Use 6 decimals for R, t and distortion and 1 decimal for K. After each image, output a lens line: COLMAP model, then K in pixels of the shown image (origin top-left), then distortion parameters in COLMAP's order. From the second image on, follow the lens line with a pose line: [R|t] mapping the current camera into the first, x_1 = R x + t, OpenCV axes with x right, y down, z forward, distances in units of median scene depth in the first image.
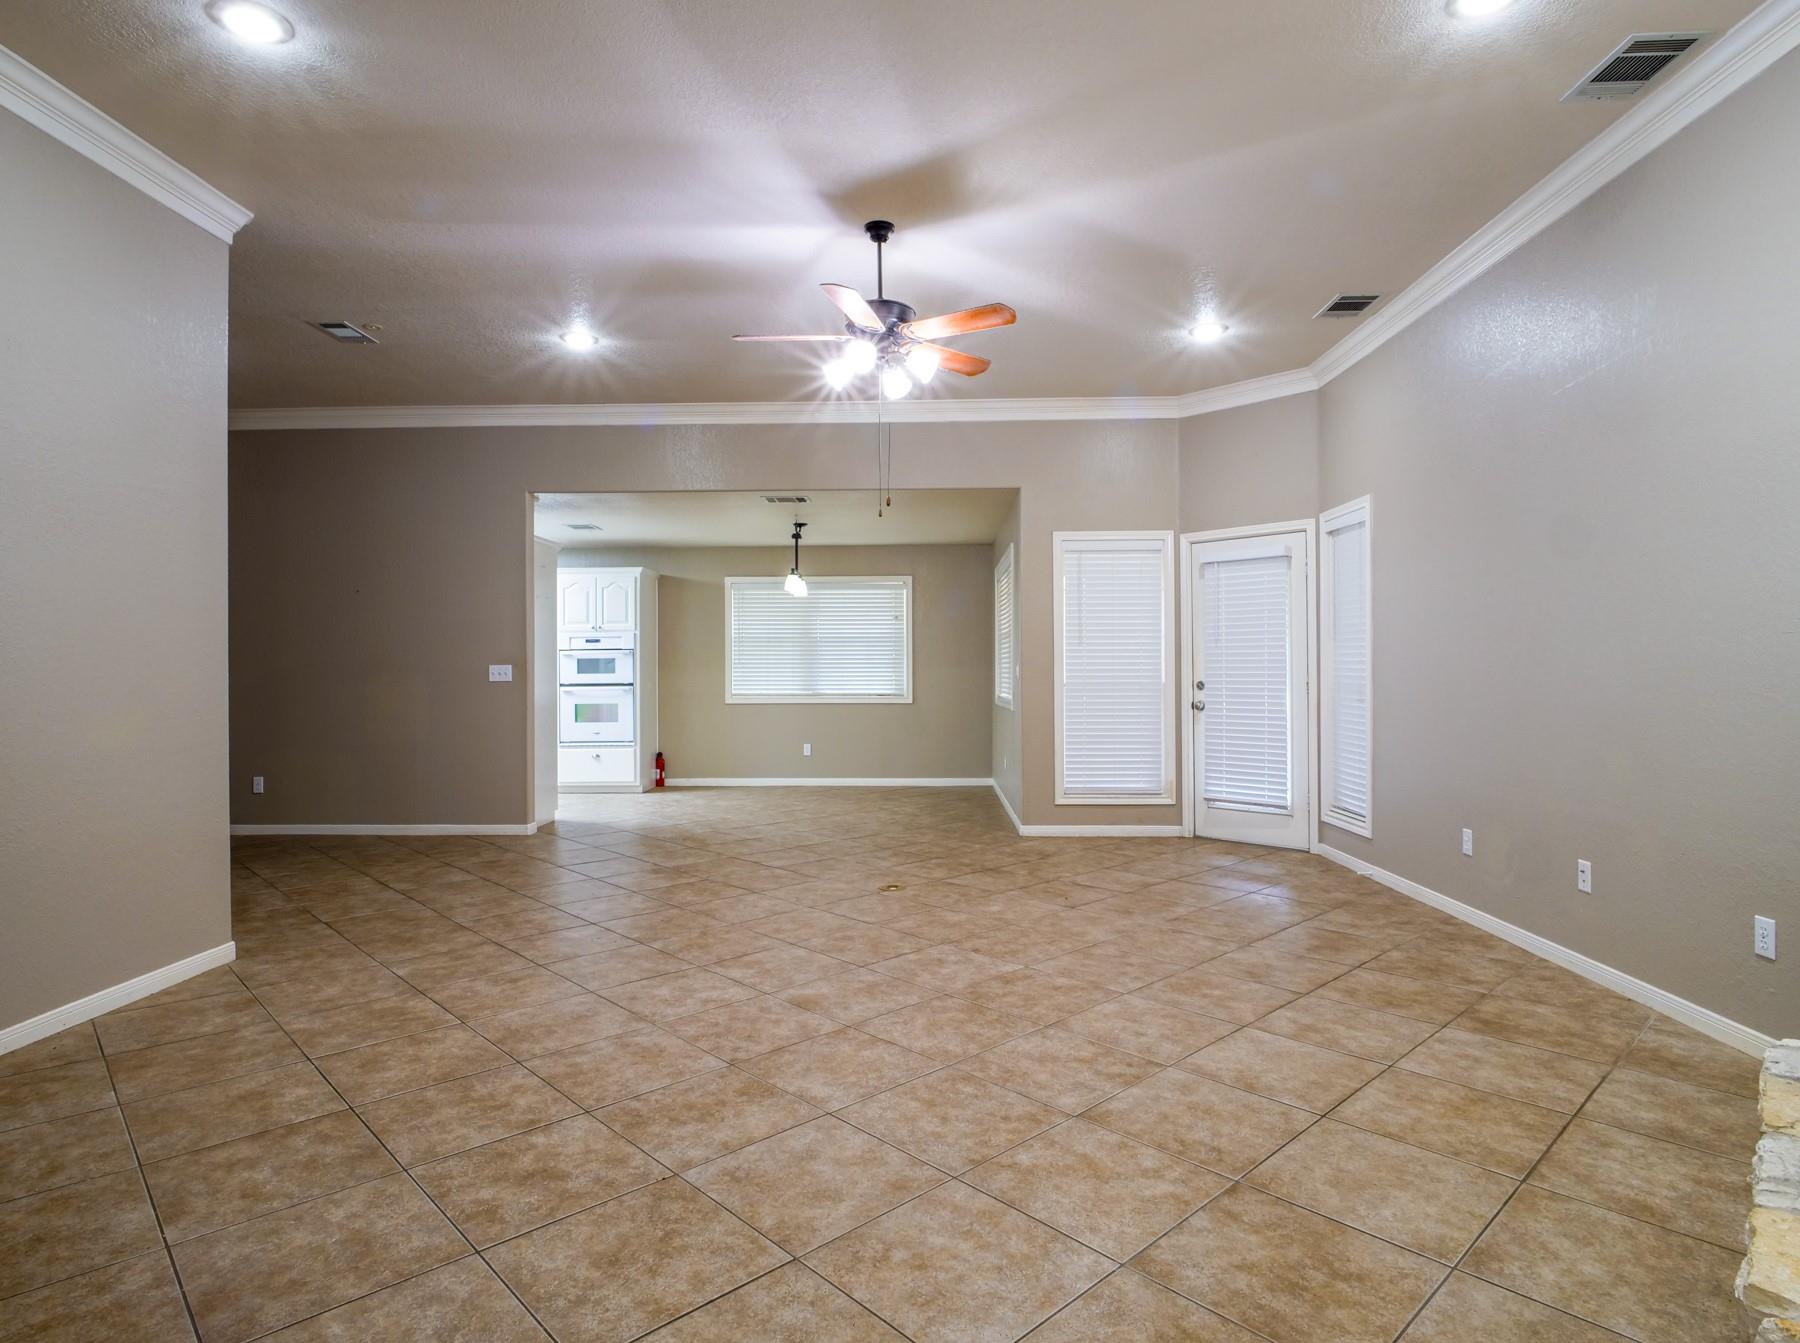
lens RADIAL K [[983.9, 0, 900.0], [0, 983.9, 671.5], [0, 0, 1]] dist [-0.004814, -0.000102]
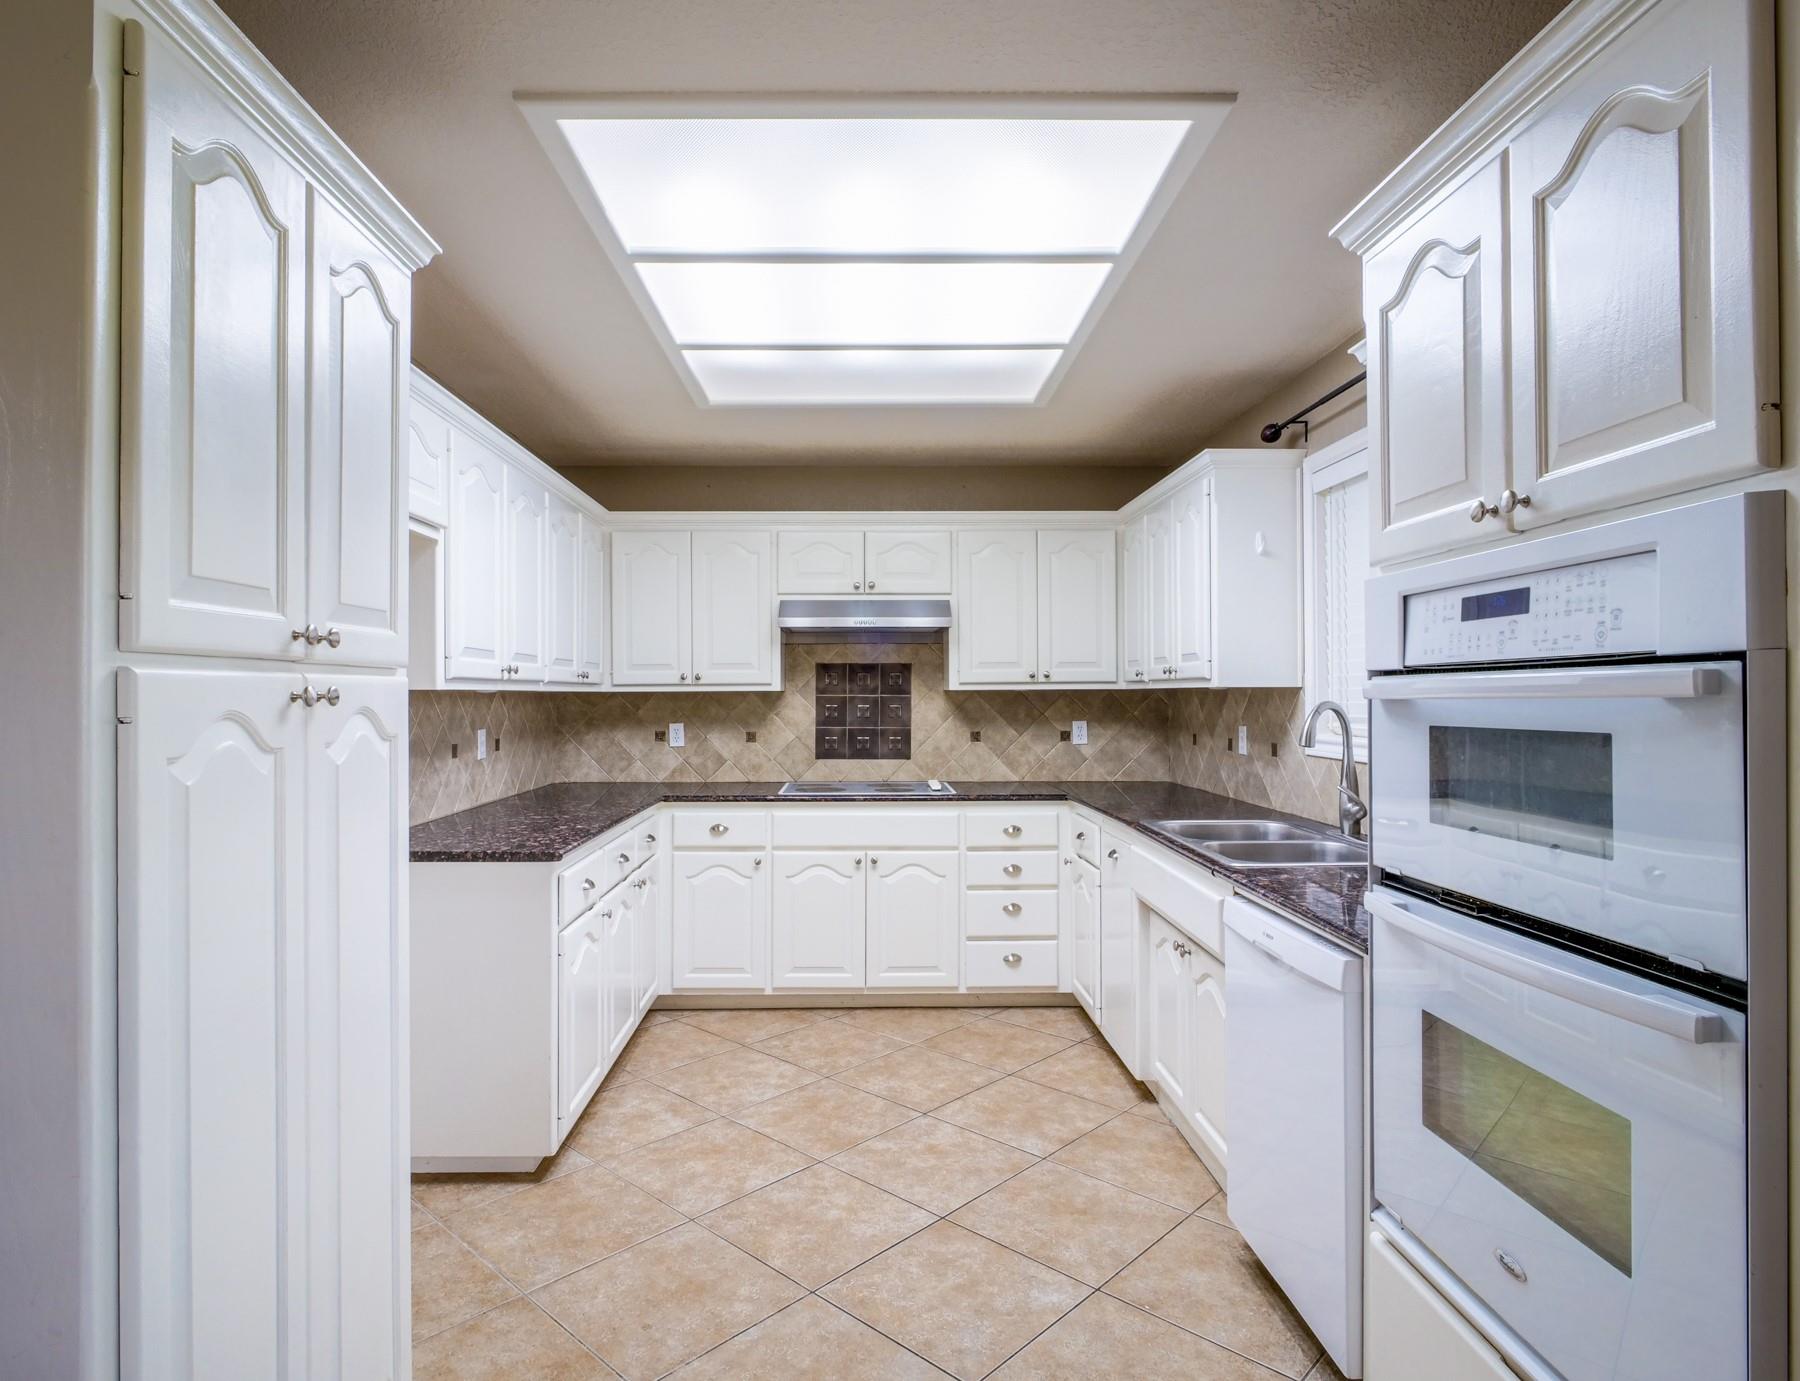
lens RADIAL K [[1014.0, 0, 870.8], [0, 1014.0, 684.3], [0, 0, 1]] dist [-0.013244, -0.000320]
pose [[0.043081, -0.004487, -0.999062, -0.236021], [0.003552, 0.999984, -0.004338, -0.026646], [0.999065, -0.003362, 0.043096, 1.248947]]
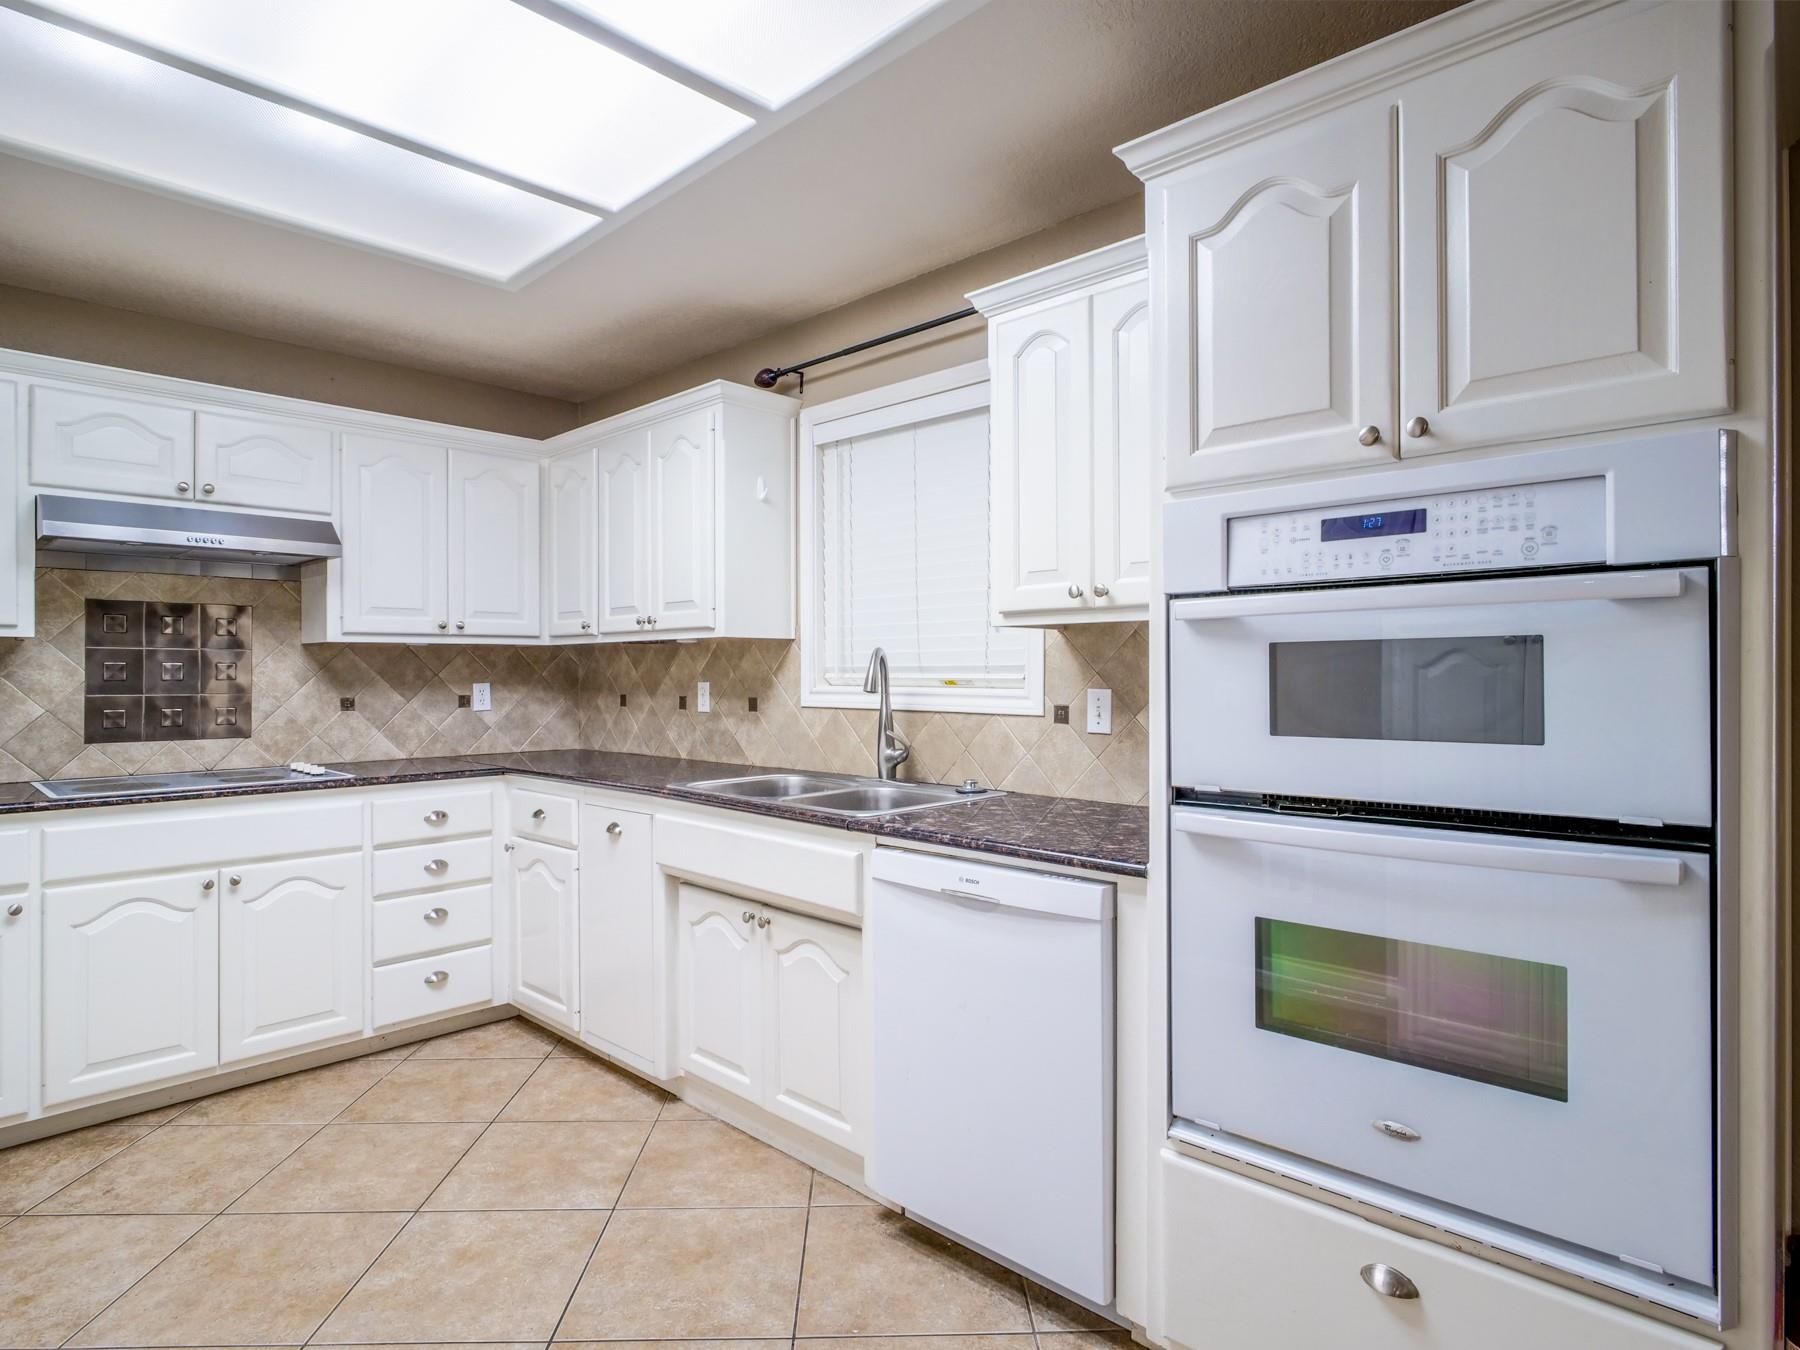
lens RADIAL K [[983.8, 0, 896.7], [0, 983.8, 670.5], [0, 0, 1]] dist [-0.015856, 0.003583]
pose [[0.742612, 0.001423, -0.669720, -0.366280], [0.000452, 0.999996, 0.002626, -0.012316], [0.669721, -0.002253, 0.742609, 1.156668]]
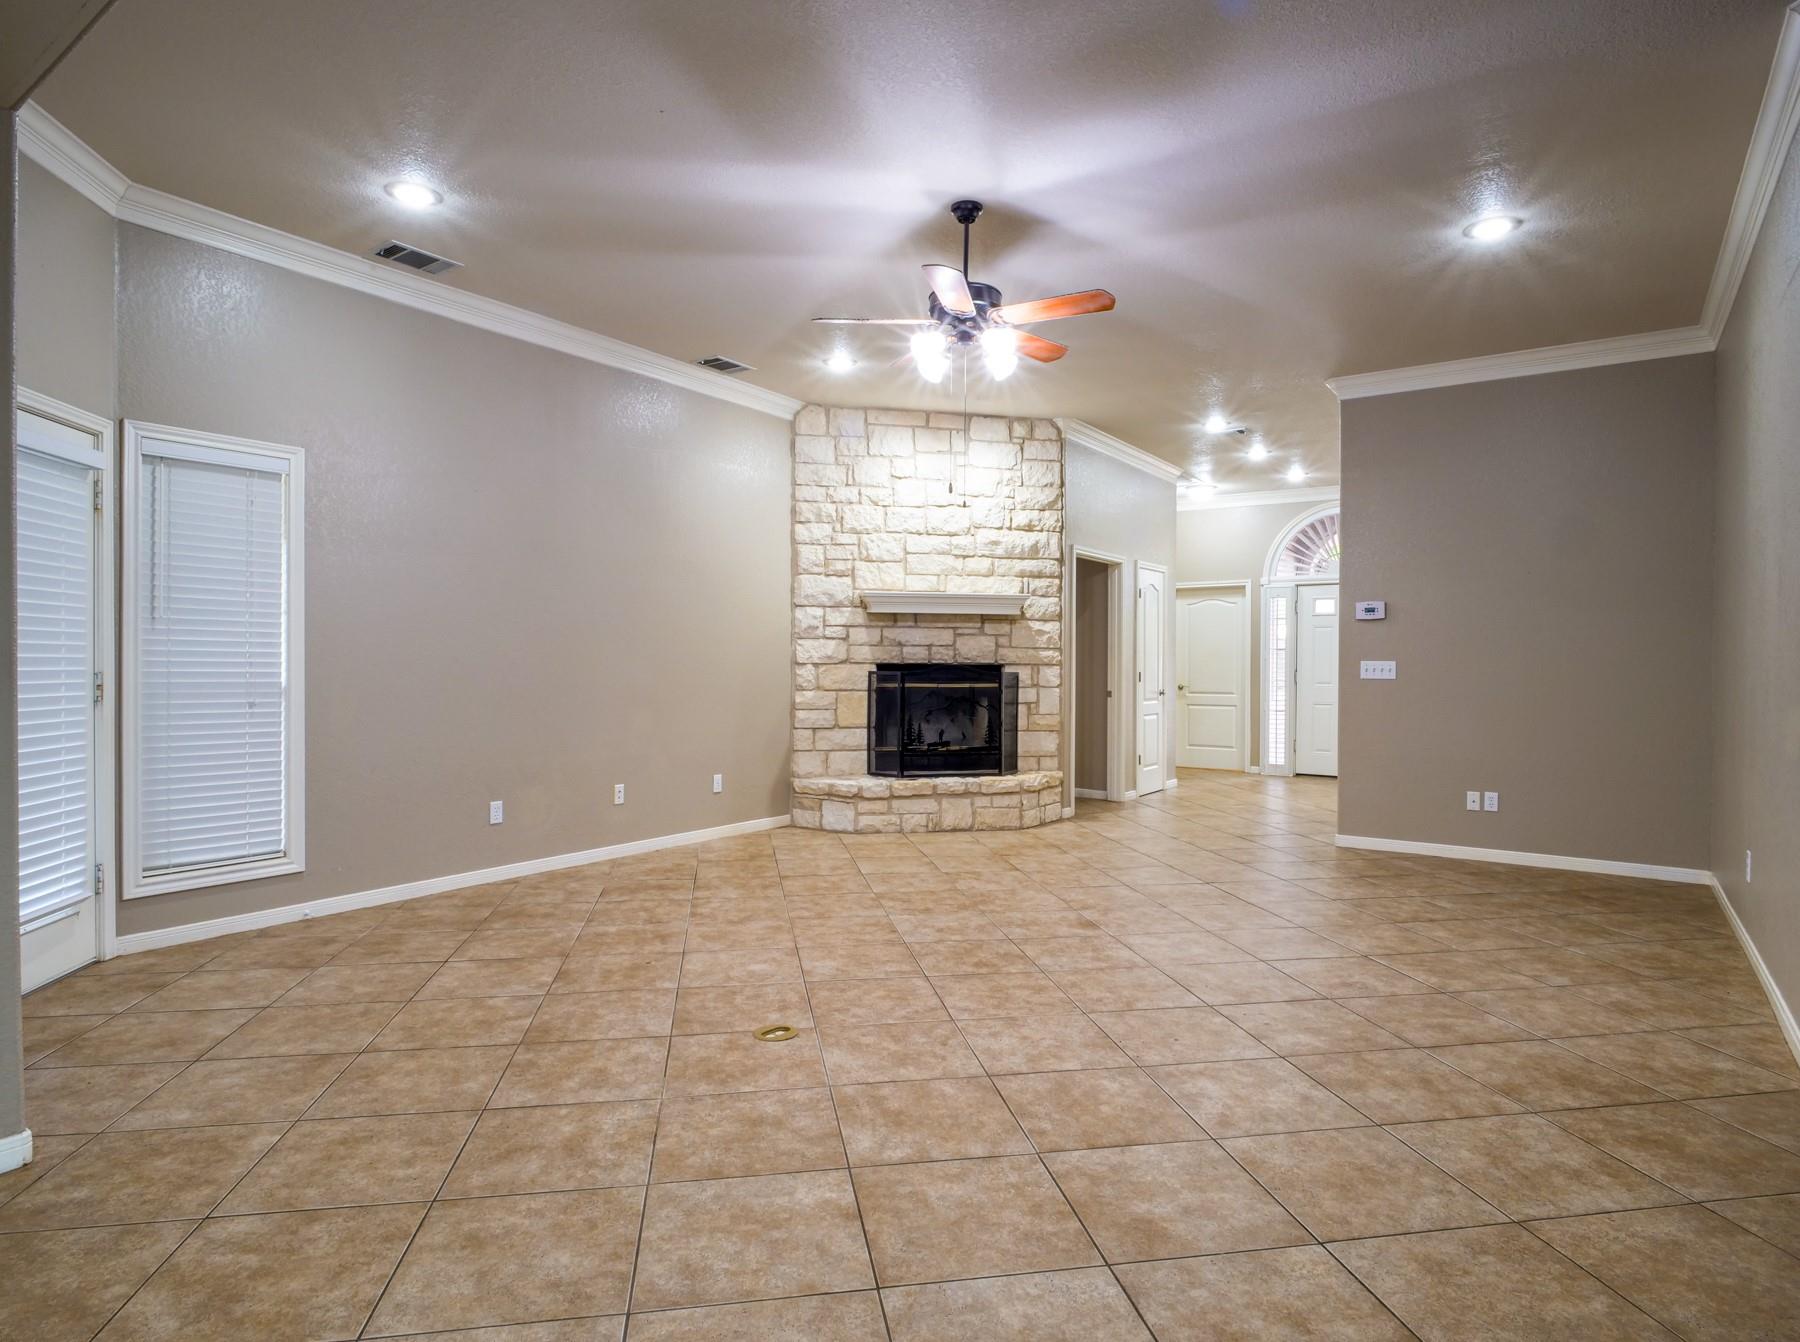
lens RADIAL K [[995.3, 0, 895.0], [0, 995.3, 665.6], [0, 0, 1]] dist [-0.010530, 0.000010]
pose [[-0.830548, -0.002100, 0.556943, -0.308965], [-0.001437, 0.999998, 0.001628, -0.002090], [-0.556946, 0.000552, -0.830549, 1.124960]]
